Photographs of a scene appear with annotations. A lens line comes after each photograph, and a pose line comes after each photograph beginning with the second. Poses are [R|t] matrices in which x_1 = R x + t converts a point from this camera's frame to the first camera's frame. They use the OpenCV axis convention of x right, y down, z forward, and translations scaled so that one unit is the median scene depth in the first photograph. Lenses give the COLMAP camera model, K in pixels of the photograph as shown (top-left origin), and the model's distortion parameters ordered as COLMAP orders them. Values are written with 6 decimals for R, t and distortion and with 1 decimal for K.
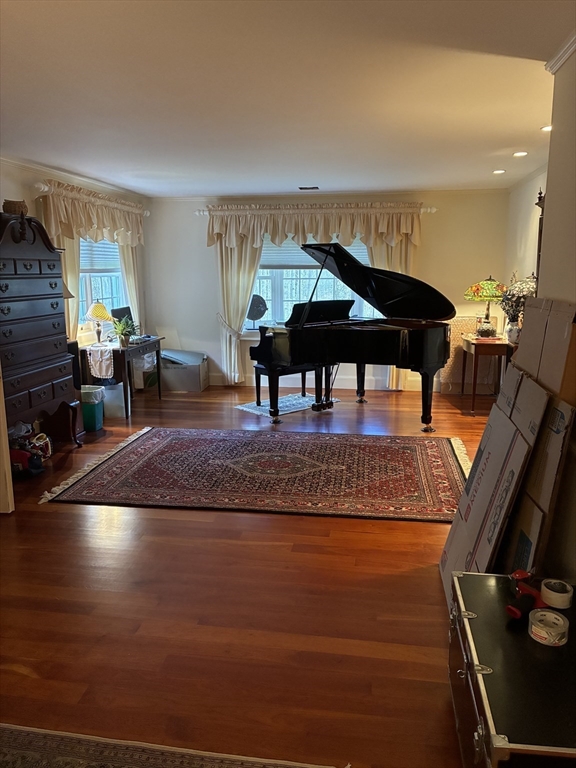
lens RADIAL K [[574.2, 0, 286.3], [0, 574.2, 386.9], [0, 0, 1]] dist [0.006277, -0.074745]
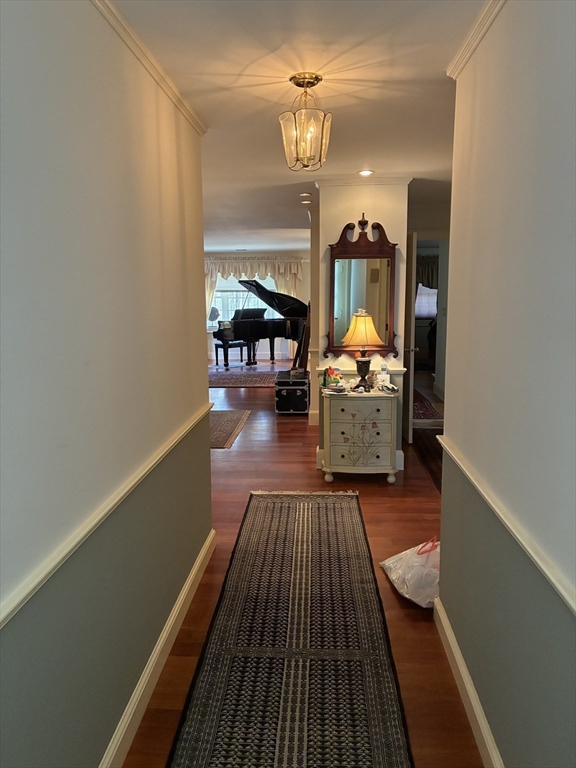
lens RADIAL K [[574.2, 0, 291.1], [0, 574.2, 382.2], [0, 0, 1]] dist [0.006277, -0.074745]
pose [[0.993920, -0.021236, 0.108034, -0.012348], [0.025514, 0.998938, -0.038371, 0.162125], [-0.107104, 0.040894, 0.993406, -0.860792]]
